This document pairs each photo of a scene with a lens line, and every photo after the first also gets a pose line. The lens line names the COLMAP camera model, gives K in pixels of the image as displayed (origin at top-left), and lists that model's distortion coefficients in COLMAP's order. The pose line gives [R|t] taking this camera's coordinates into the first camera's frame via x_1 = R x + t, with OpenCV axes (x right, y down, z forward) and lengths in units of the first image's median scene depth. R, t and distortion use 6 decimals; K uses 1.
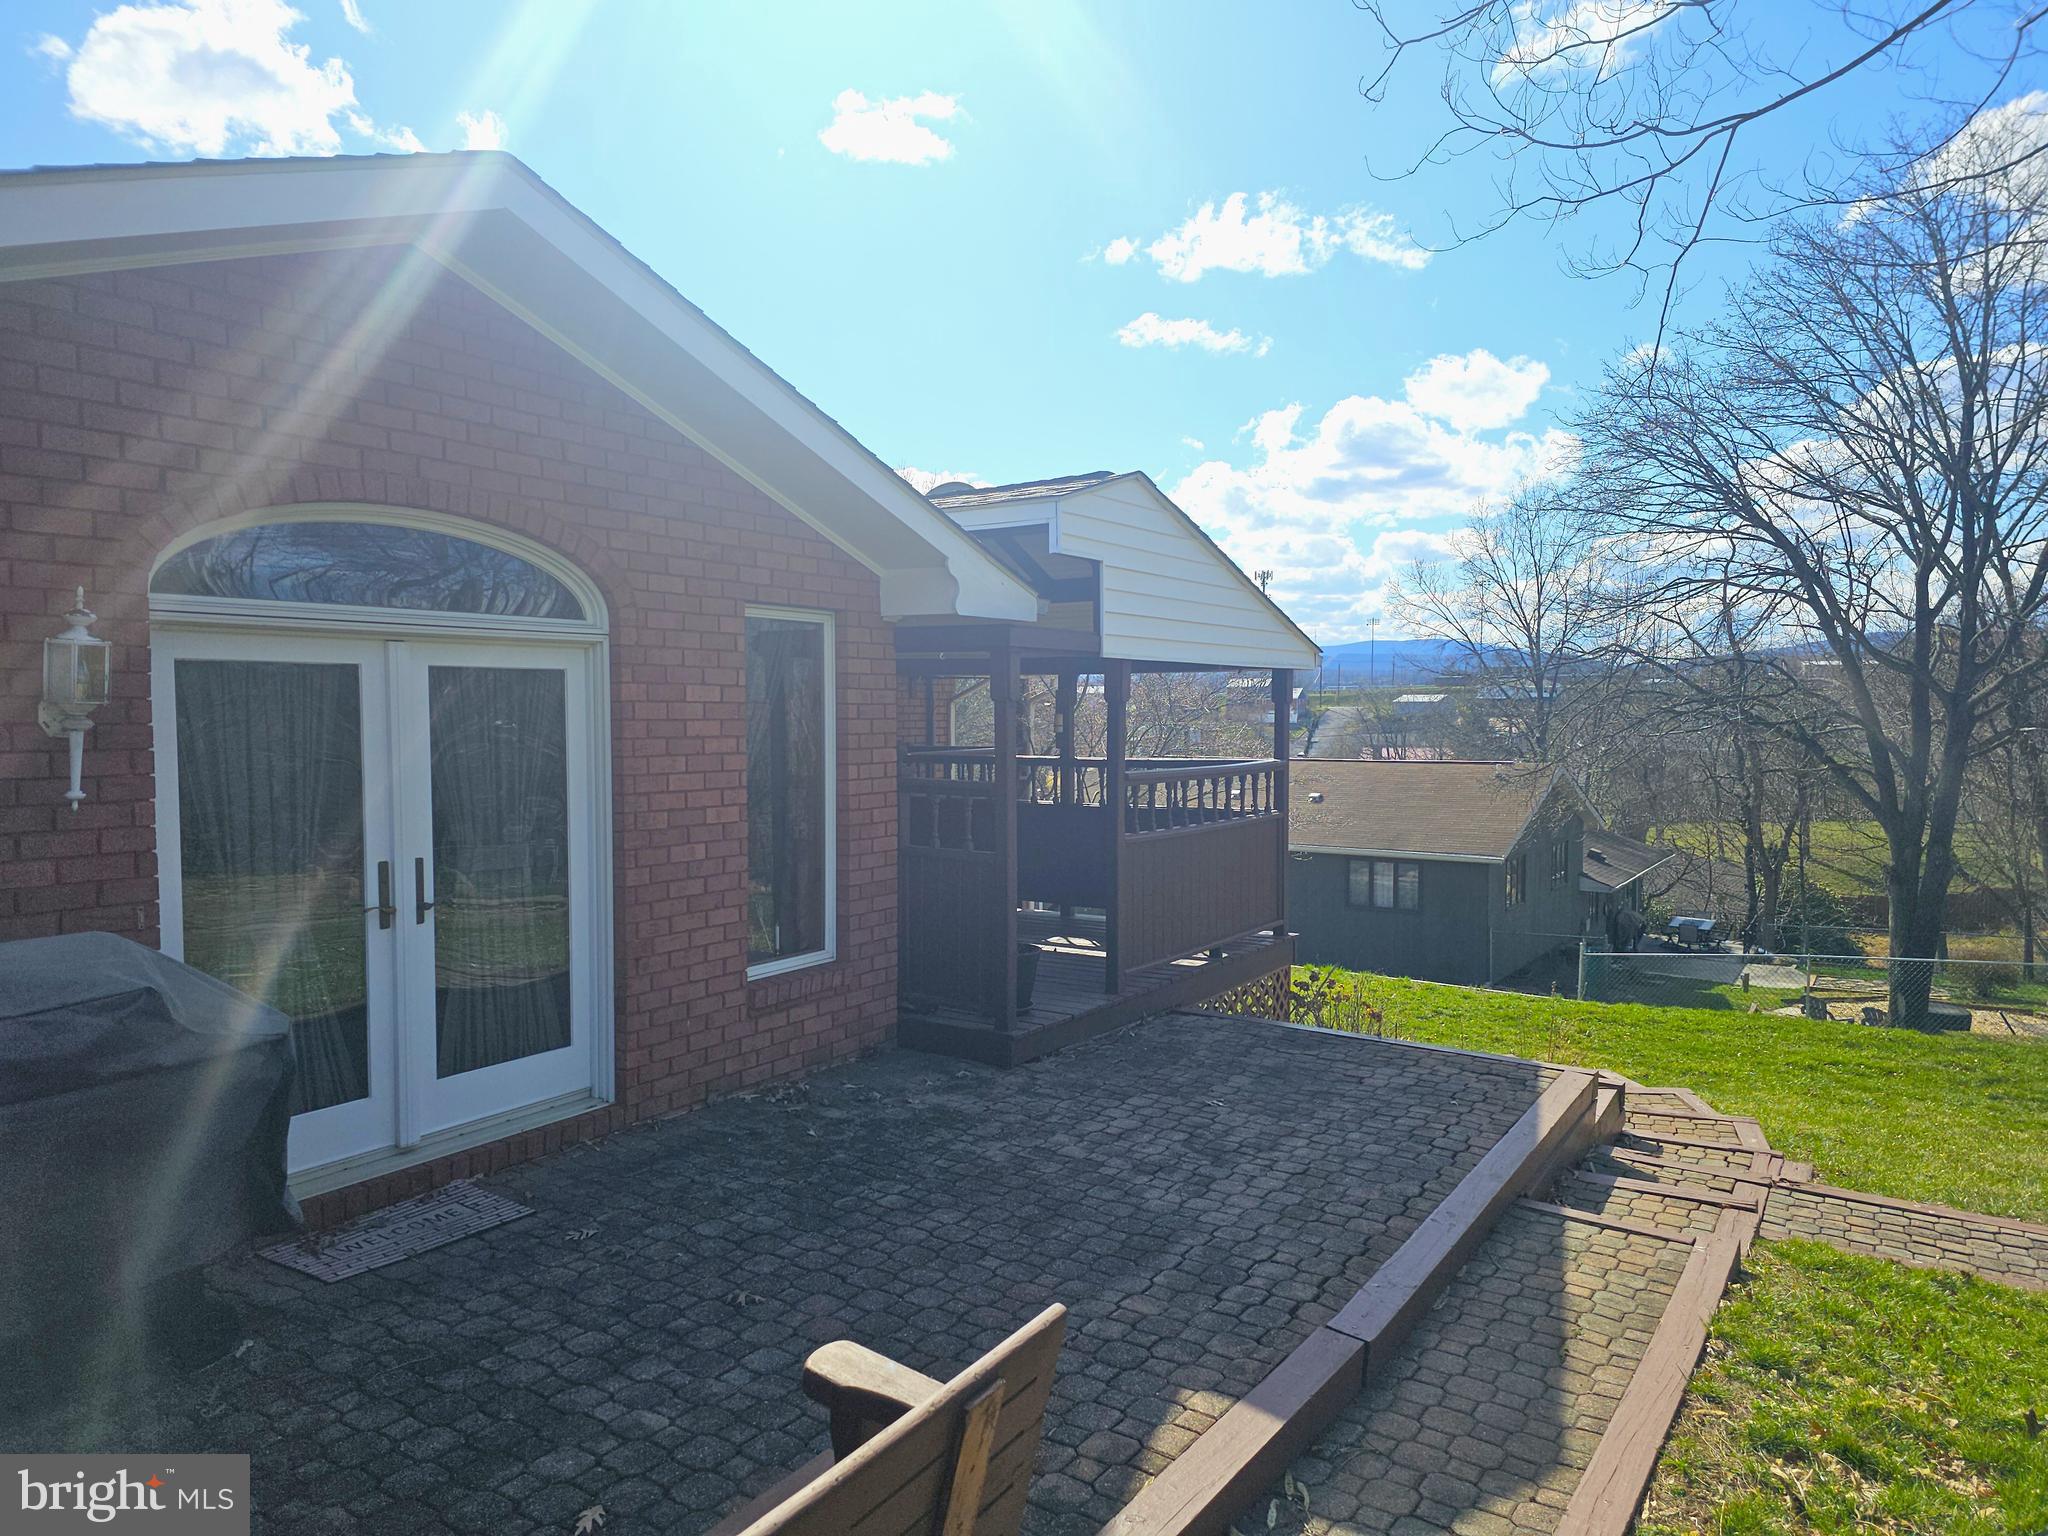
lens RADIAL K [[1342.7, 0, 1024.0], [0, 1342.7, 768.0], [0, 0, 1]] dist [0.096129, -0.098469]
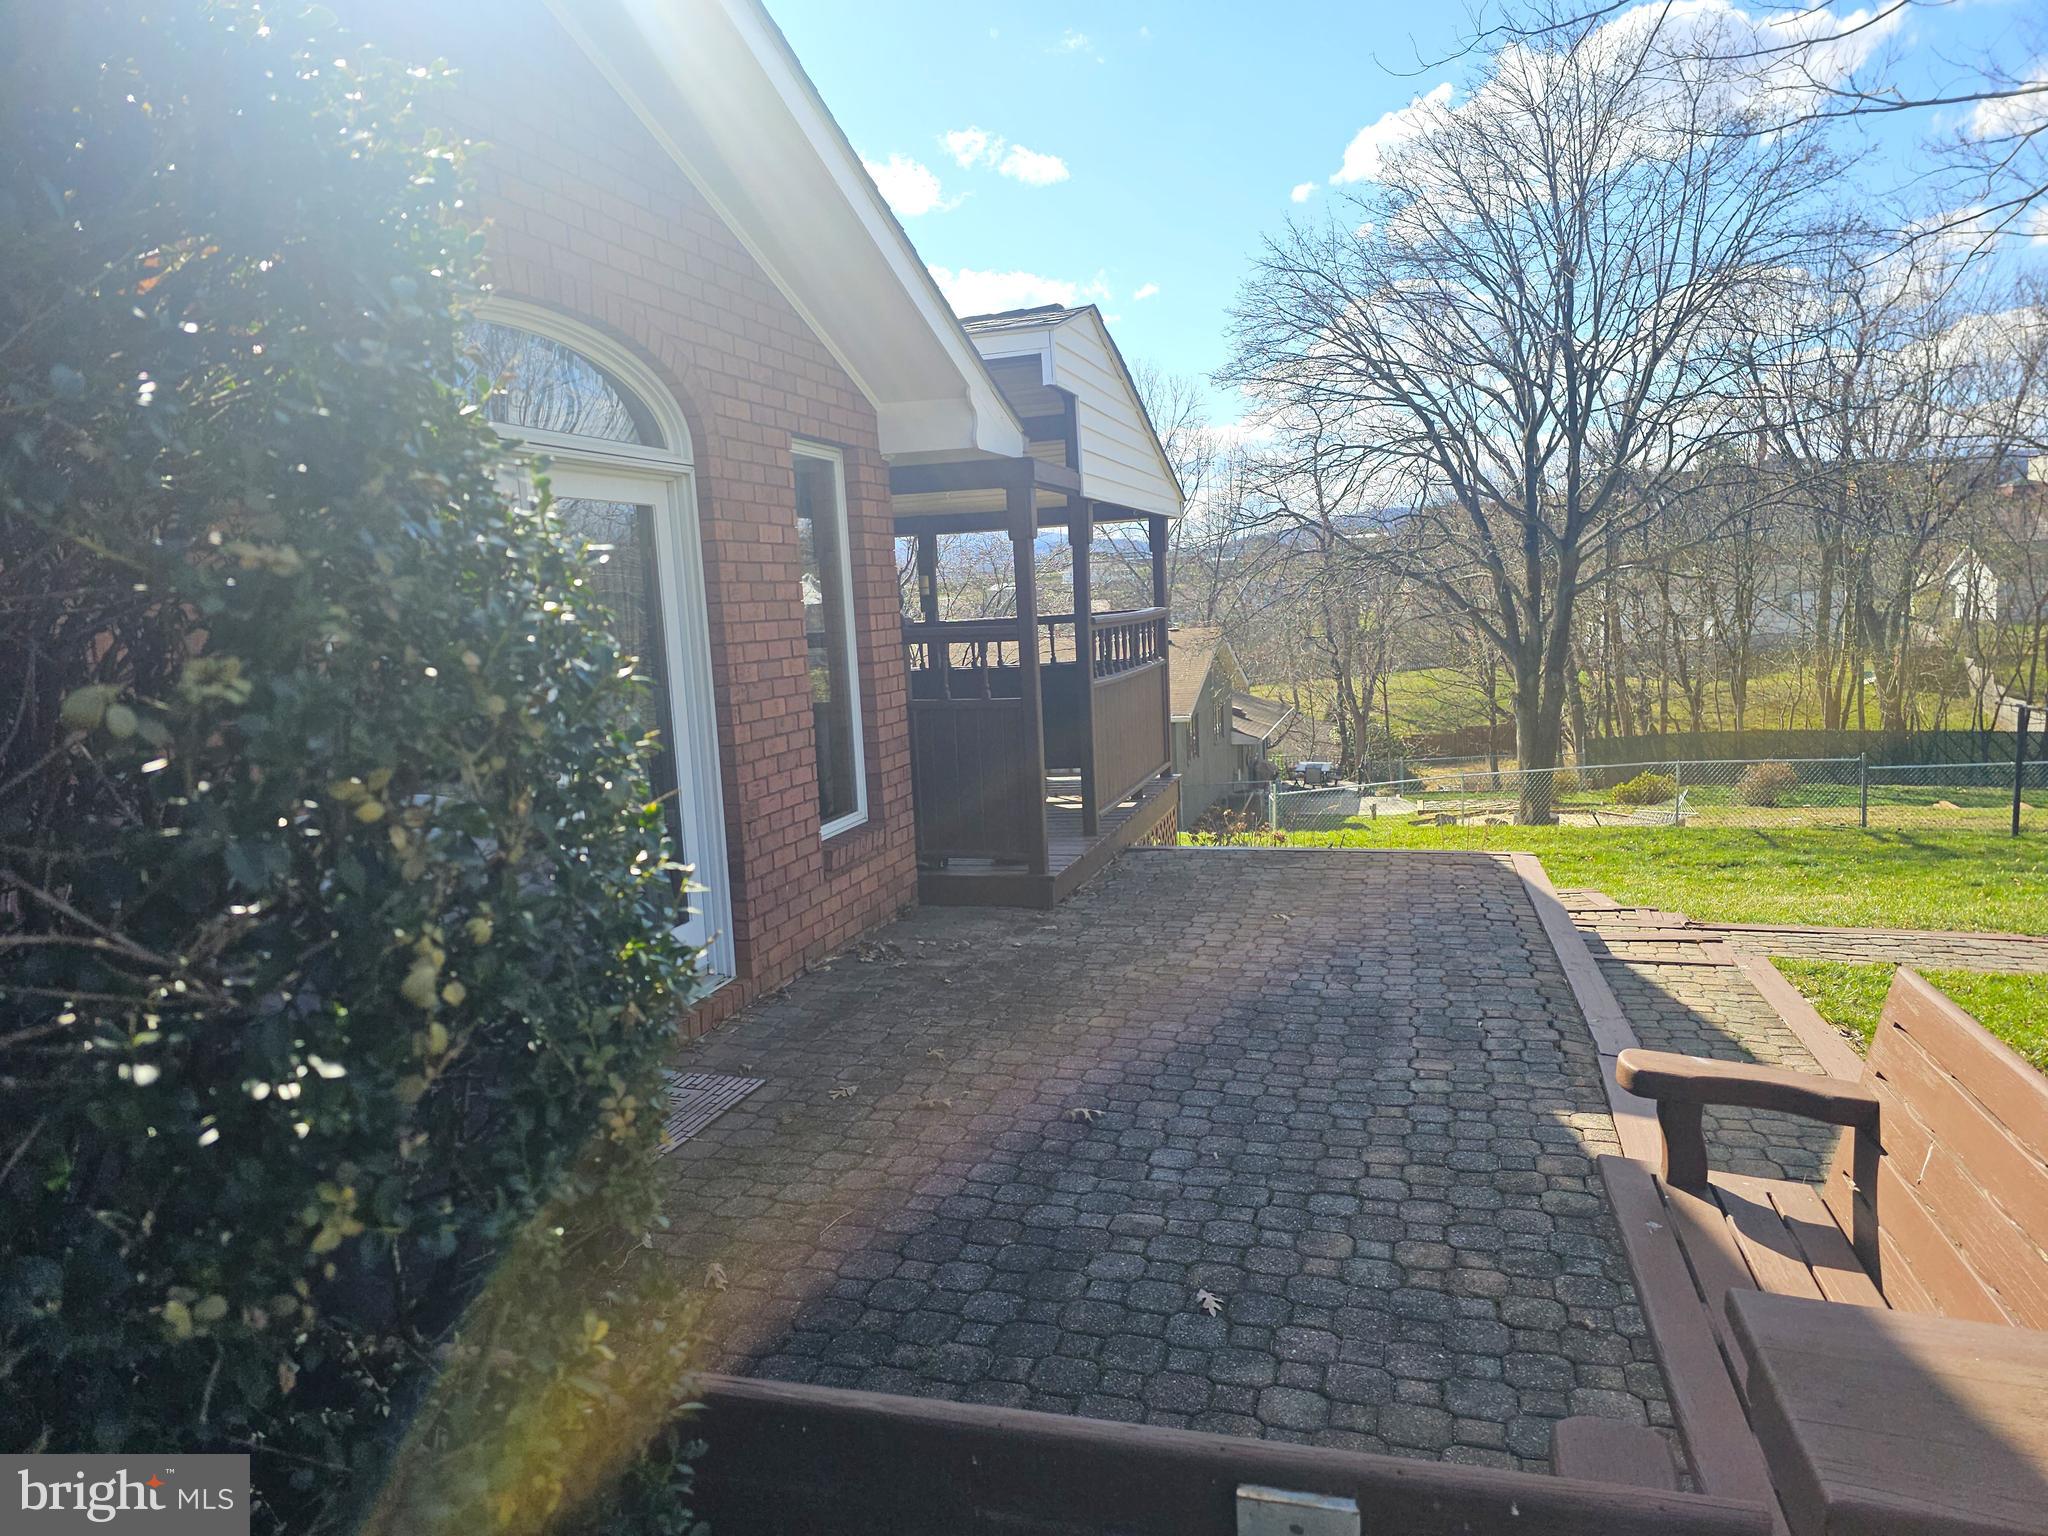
lens RADIAL K [[1346.1, 0, 1024.0], [0, 1346.1, 768.0], [0, 0, 1]] dist [0.138528, -0.218311]
pose [[0.955097, -0.087318, 0.283134, -0.357676], [0.065922, 0.994261, 0.084253, 0.037638], [-0.288866, -0.061805, 0.955373, 0.061265]]
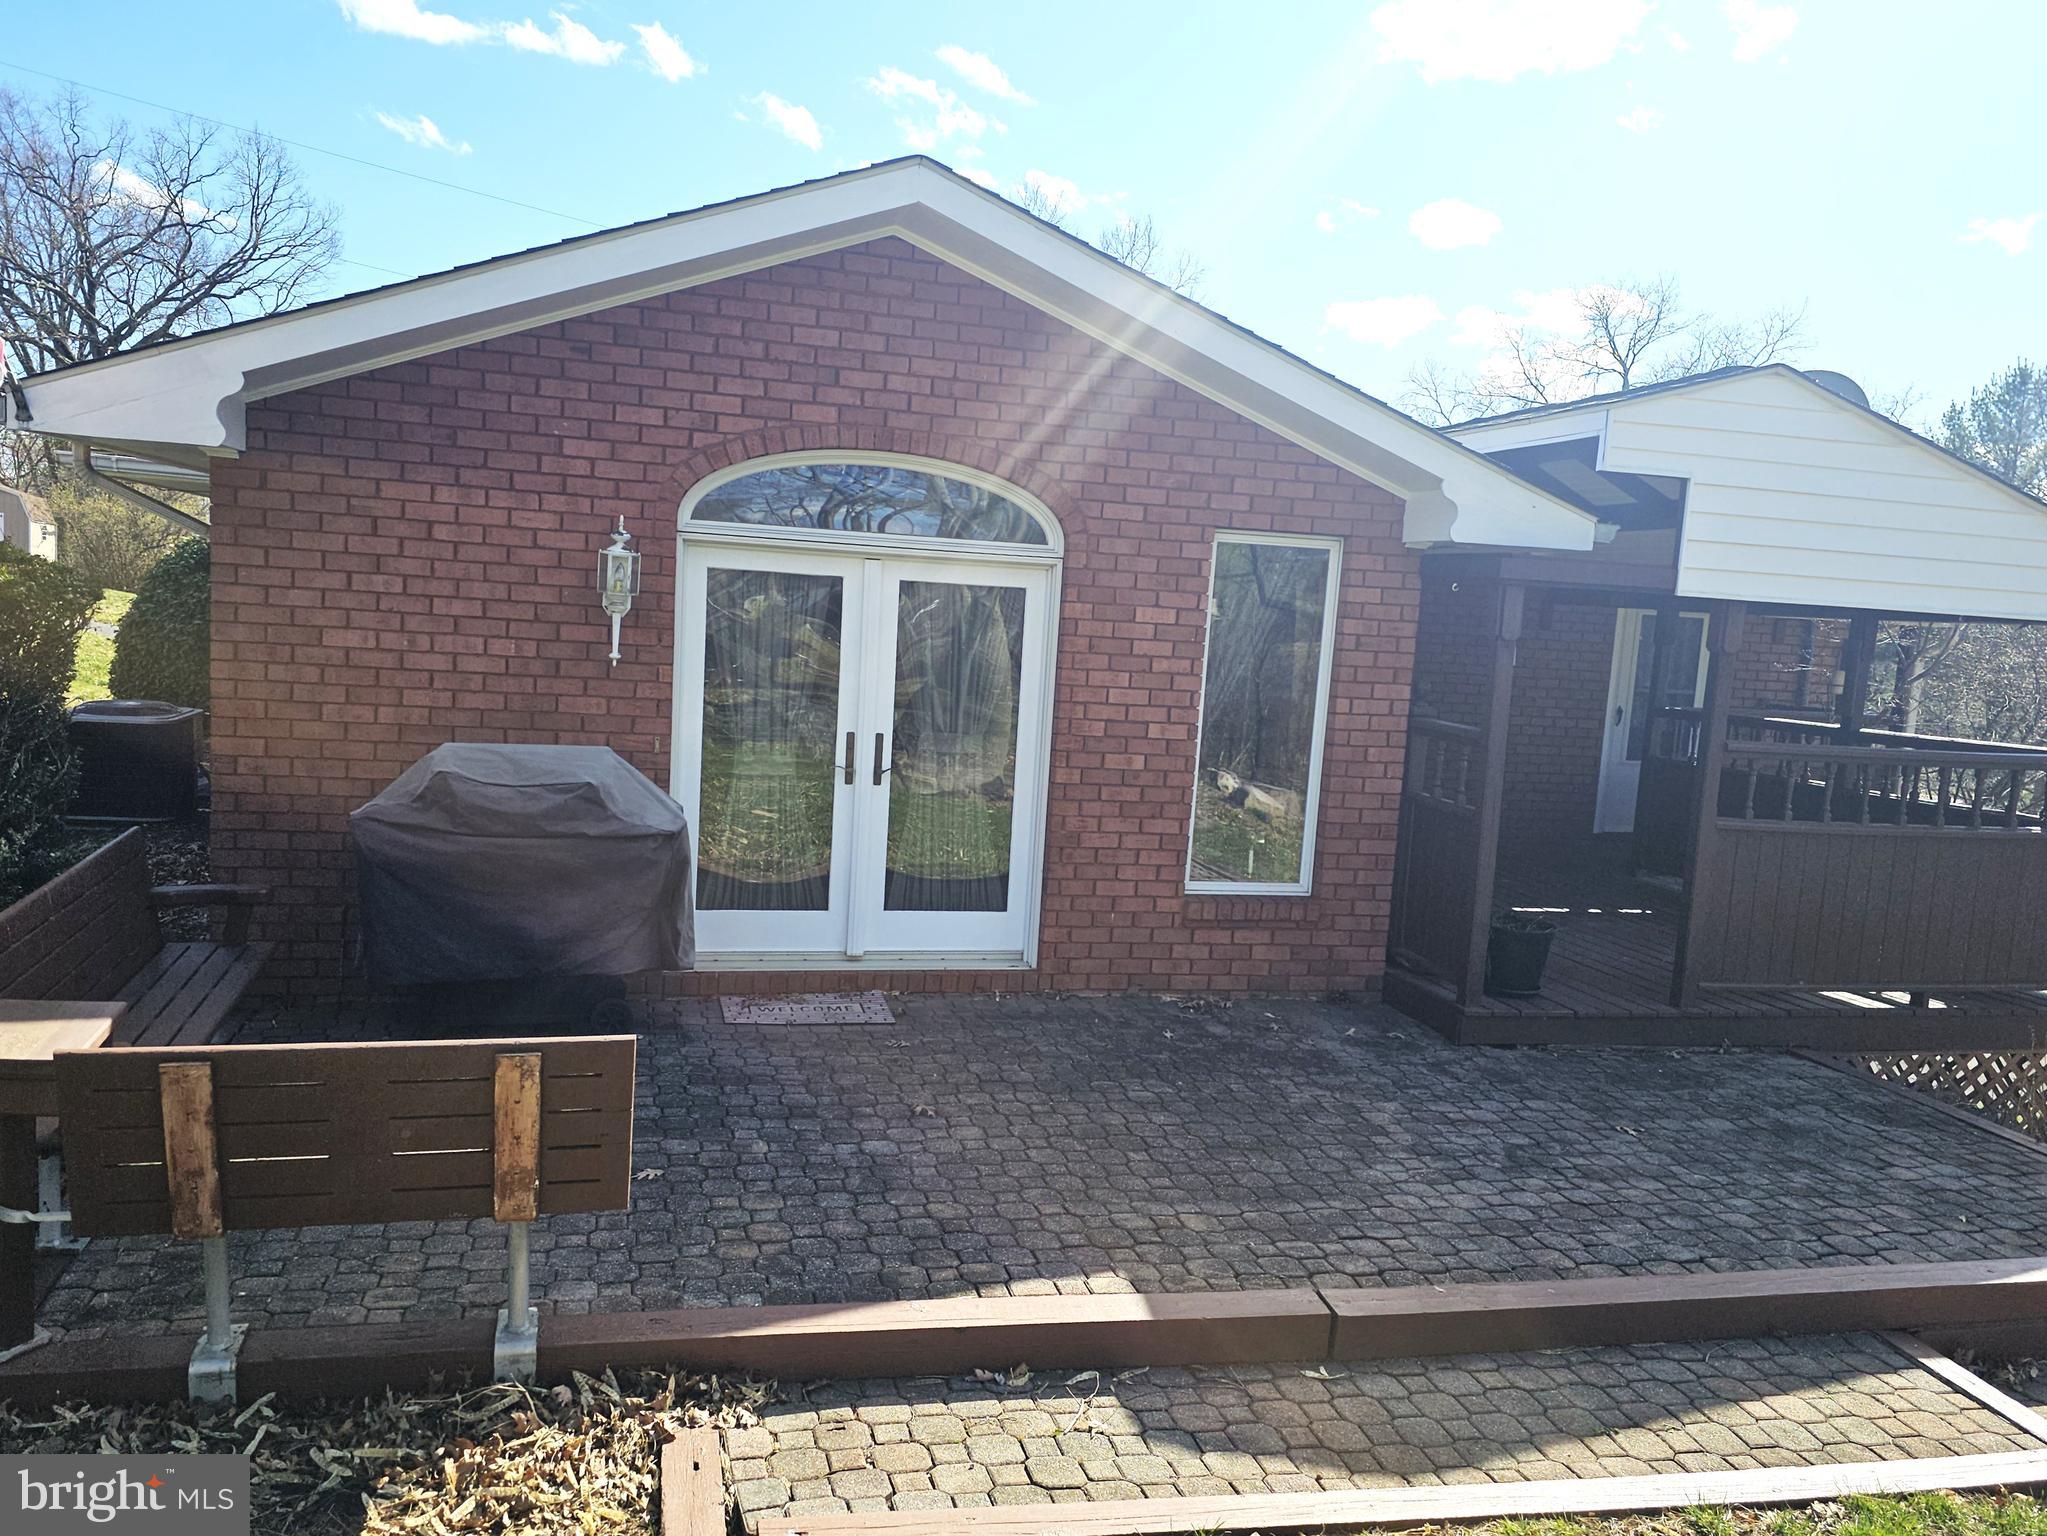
lens RADIAL K [[1536.8, 0, 1027.5], [0, 1536.8, 786.6], [0, 0, 1]] dist [0.107589, -0.137467]
pose [[0.742165, 0.122826, -0.658866, 0.518825], [-0.090021, 0.992424, 0.083606, -0.013917], [0.664144, -0.002738, 0.747600, 0.025593]]
